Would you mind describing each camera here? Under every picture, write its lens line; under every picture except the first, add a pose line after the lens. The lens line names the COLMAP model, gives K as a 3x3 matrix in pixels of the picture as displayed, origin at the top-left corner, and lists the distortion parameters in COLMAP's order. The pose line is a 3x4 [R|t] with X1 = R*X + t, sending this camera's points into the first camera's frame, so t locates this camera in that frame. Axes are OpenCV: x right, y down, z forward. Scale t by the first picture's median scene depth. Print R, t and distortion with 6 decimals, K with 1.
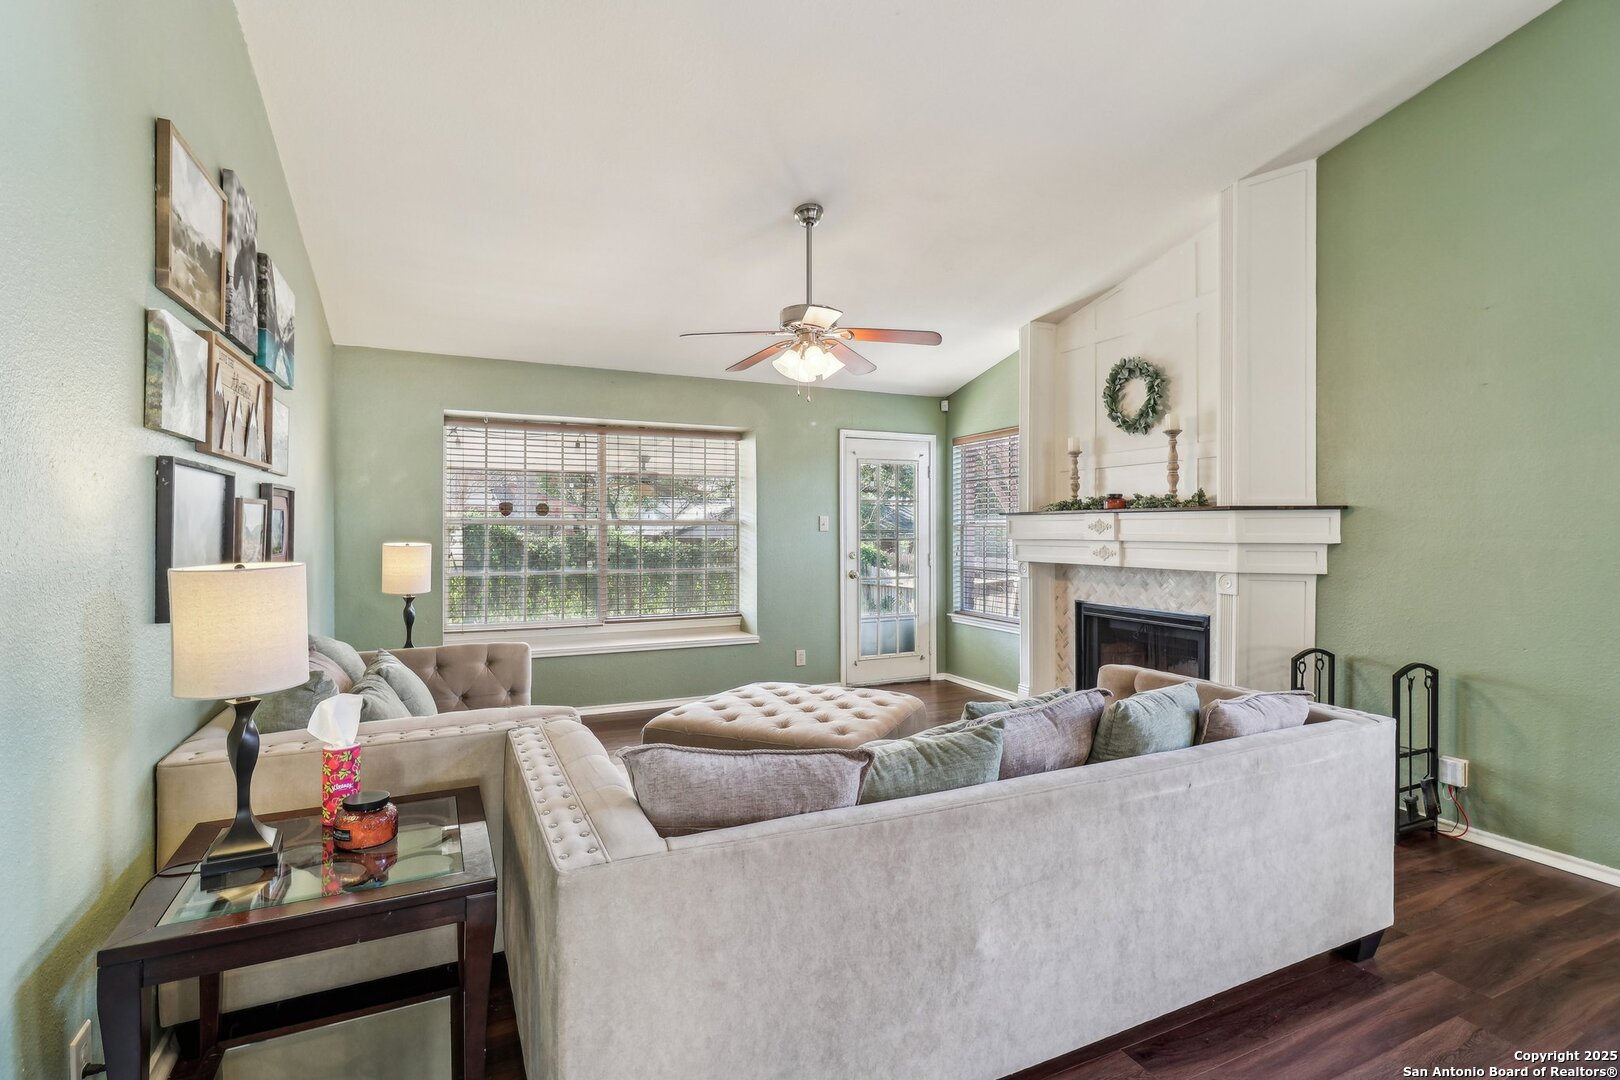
lens RADIAL K [[758.5, 0, 792.7], [0, 758.5, 518.6], [0, 0, 1]] dist [0.002664, -0.001540]
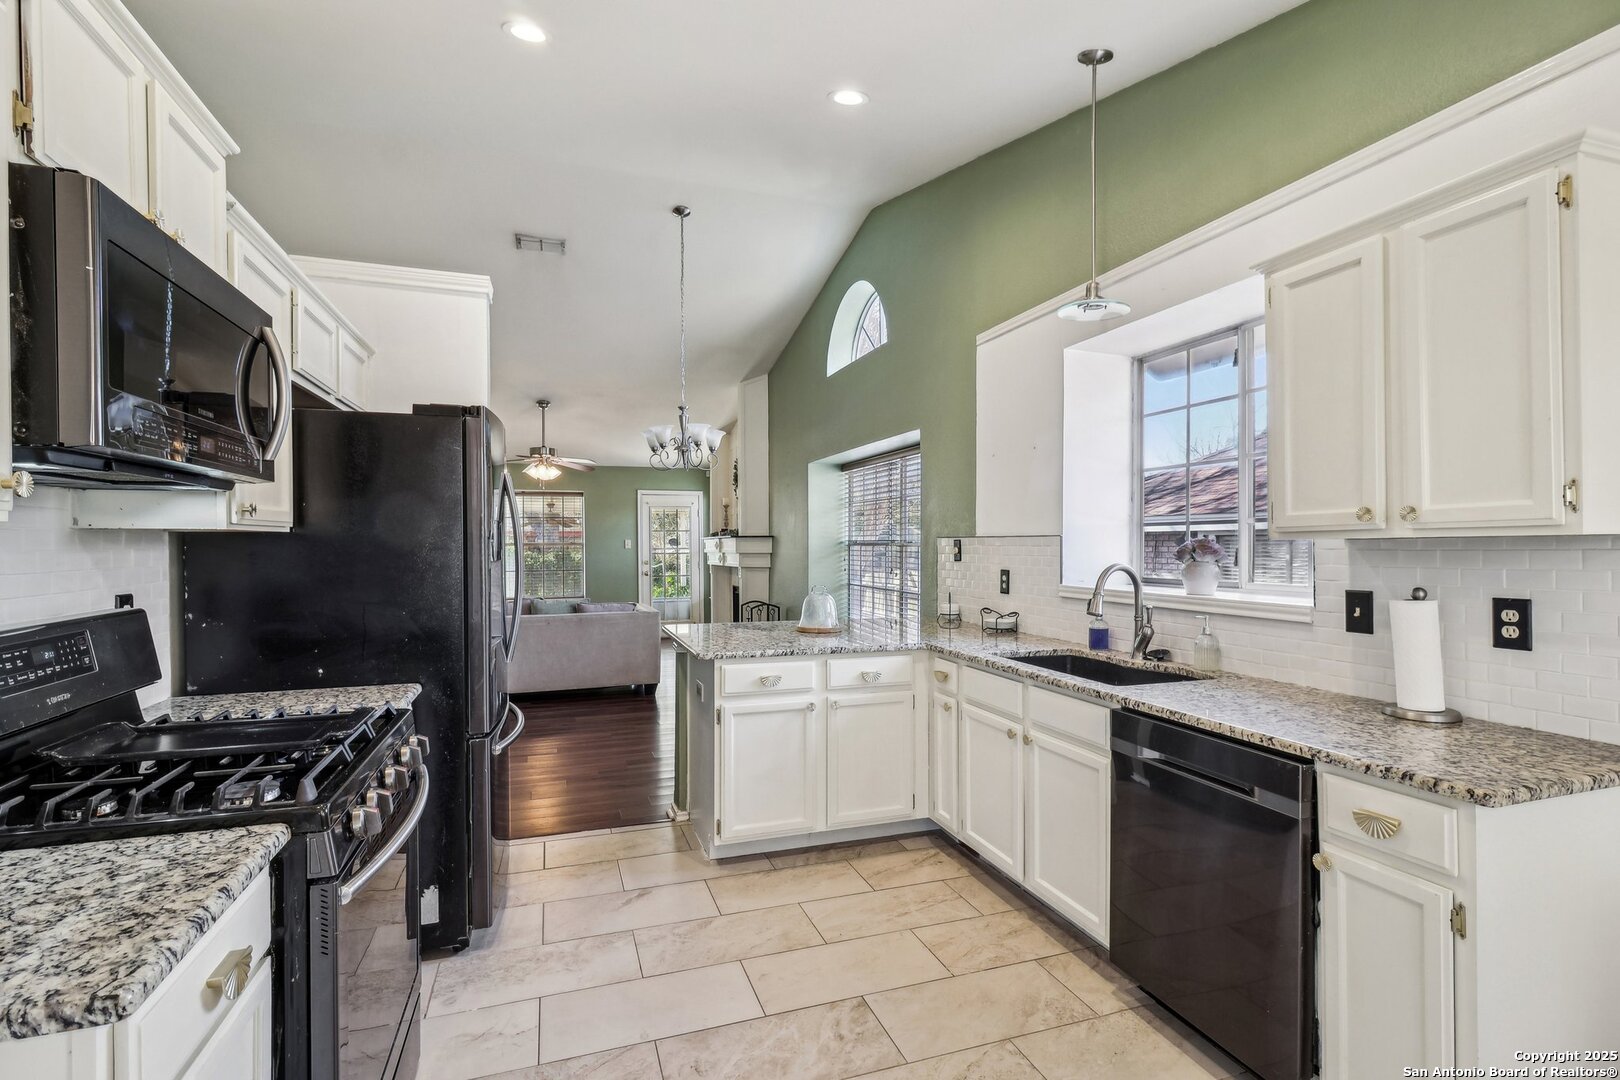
lens RADIAL K [[758.5, 0, 818.8], [0, 758.5, 541.5], [0, 0, 1]] dist [0.002664, -0.001540]
pose [[0.996339, -0.006097, -0.085271, 0.735556], [0.006658, 0.999958, 0.006294, -0.009697], [0.085229, -0.006839, 0.996338, -0.822909]]
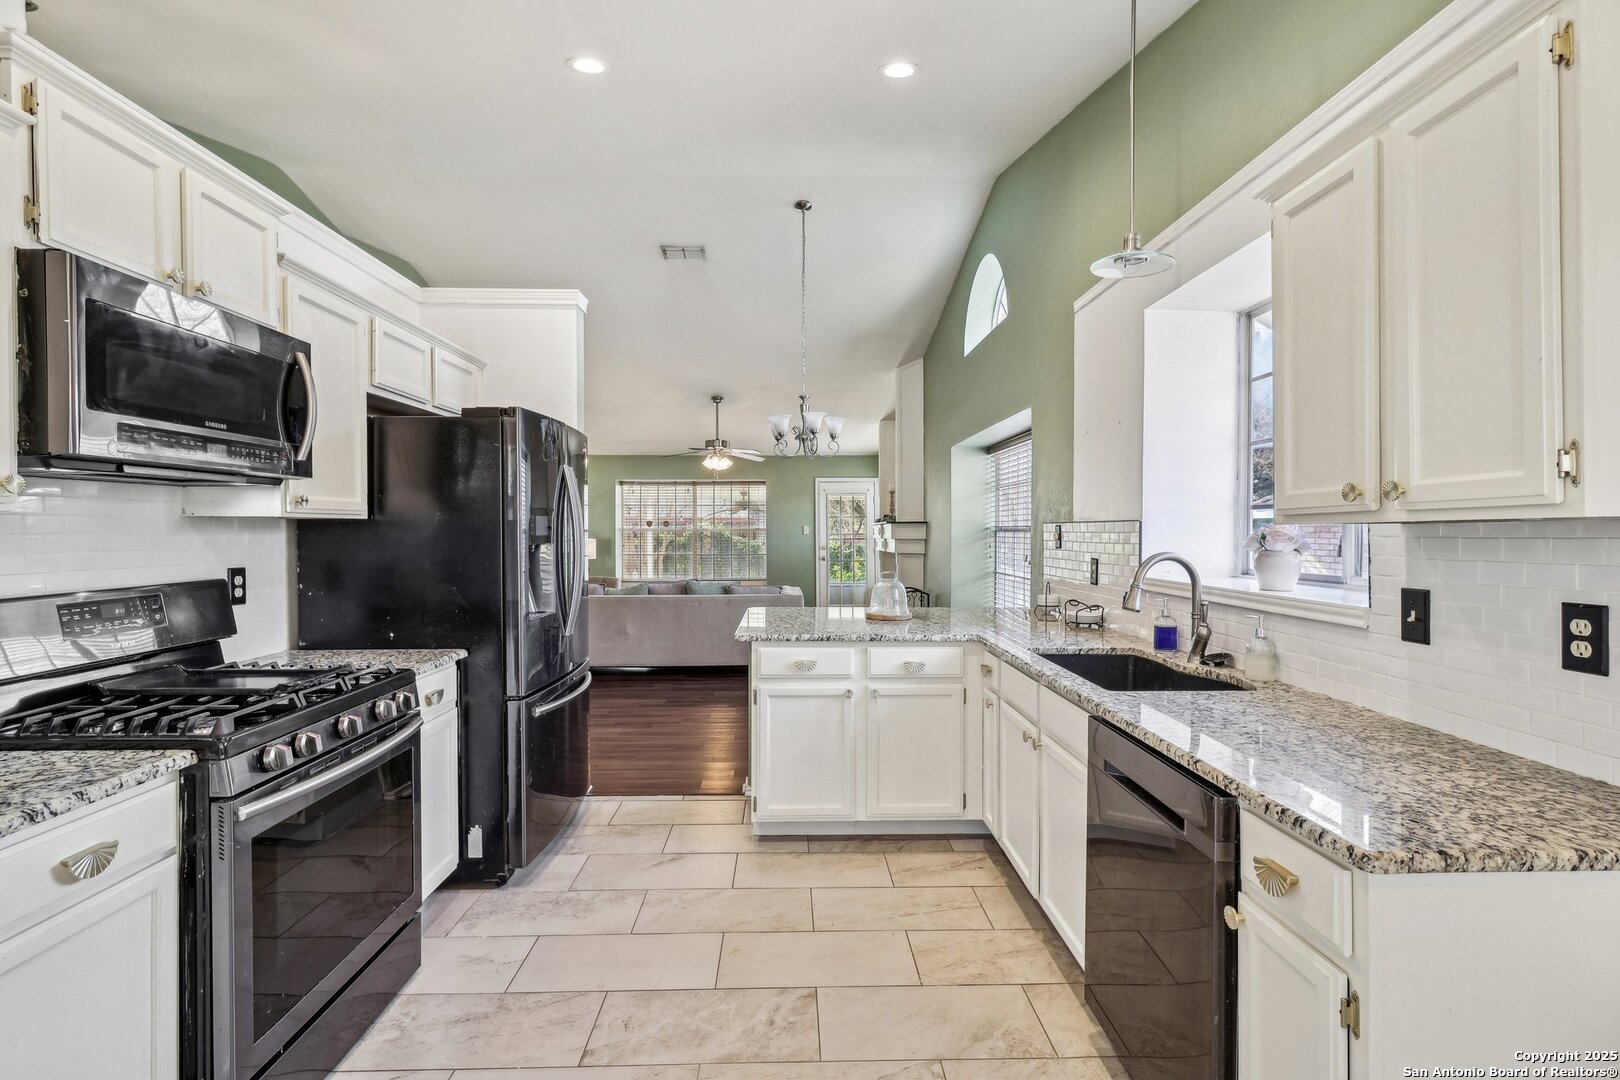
lens RADIAL K [[758.5, 0, 816.1], [0, 758.5, 530.0], [0, 0, 1]] dist [0.002664, -0.001540]
pose [[0.924498, -0.004319, -0.381161, 0.884293], [0.007593, 0.999946, 0.007085, -0.008005], [0.381110, -0.009444, 0.924481, -0.784059]]
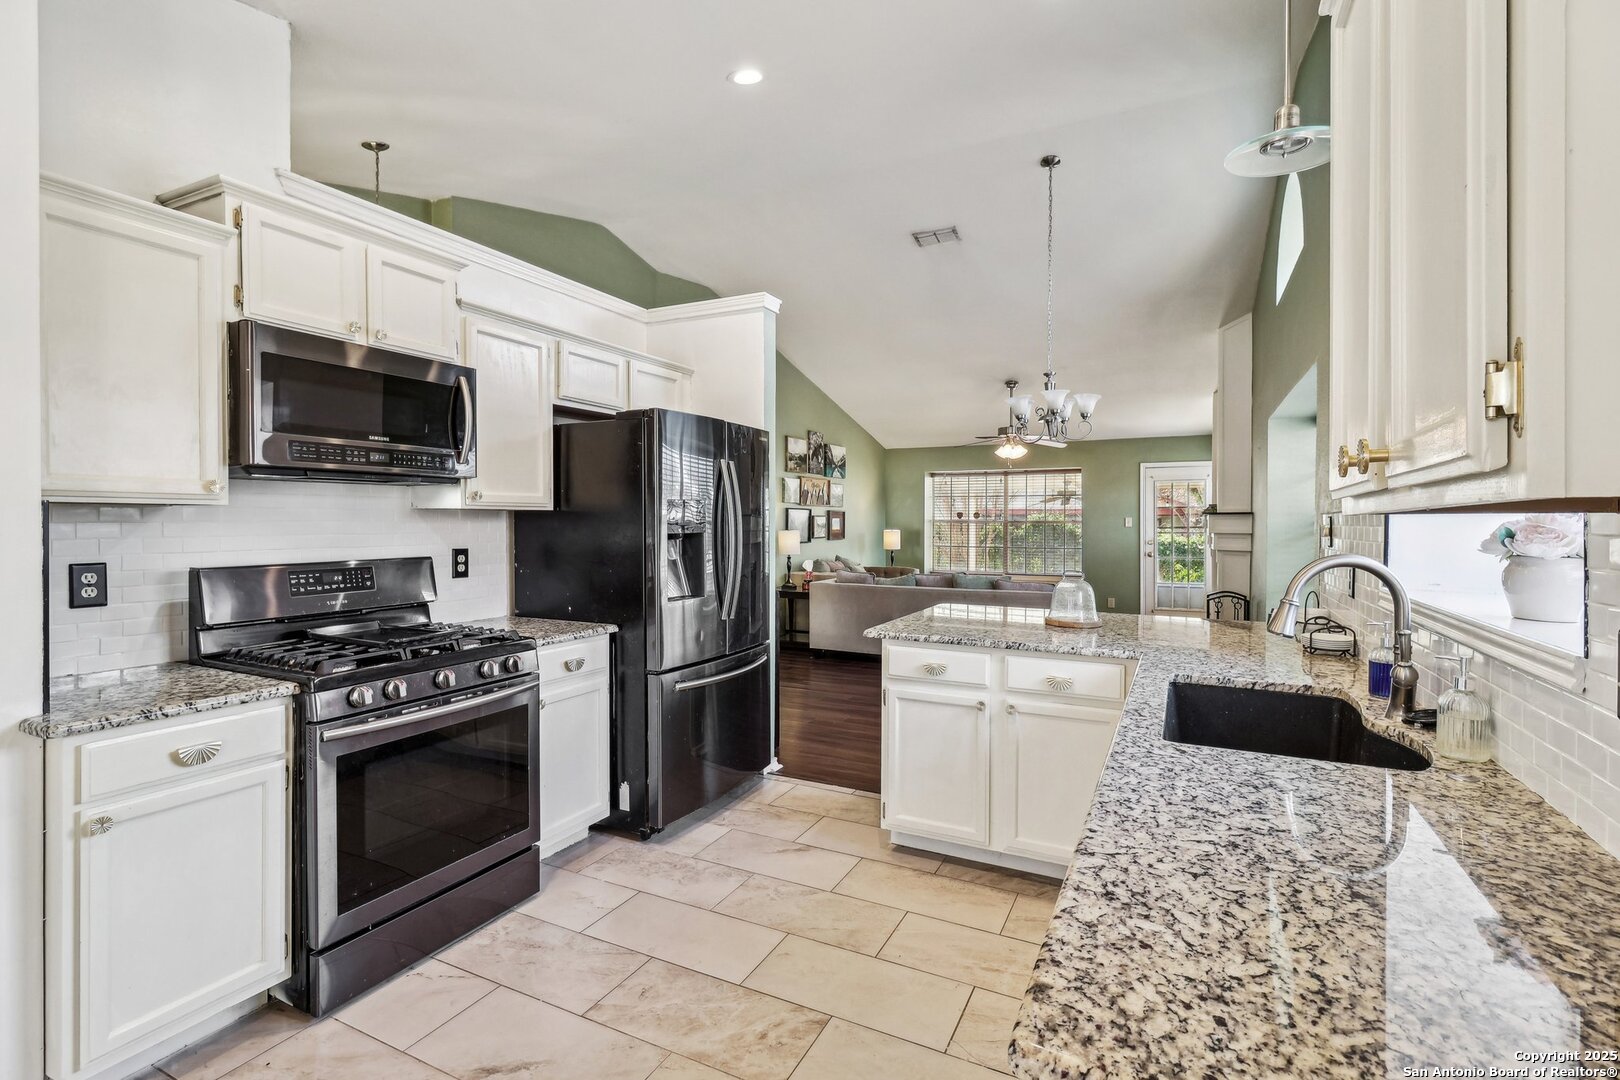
lens RADIAL K [[758.5, 0, 806.6], [0, 758.5, 524.0], [0, 0, 1]] dist [0.002664, -0.001540]
pose [[0.629063, 0.001945, -0.777352, 1.017256], [0.005791, 0.999957, 0.007188, -0.006341], [0.777332, -0.009024, 0.629025, -0.648725]]
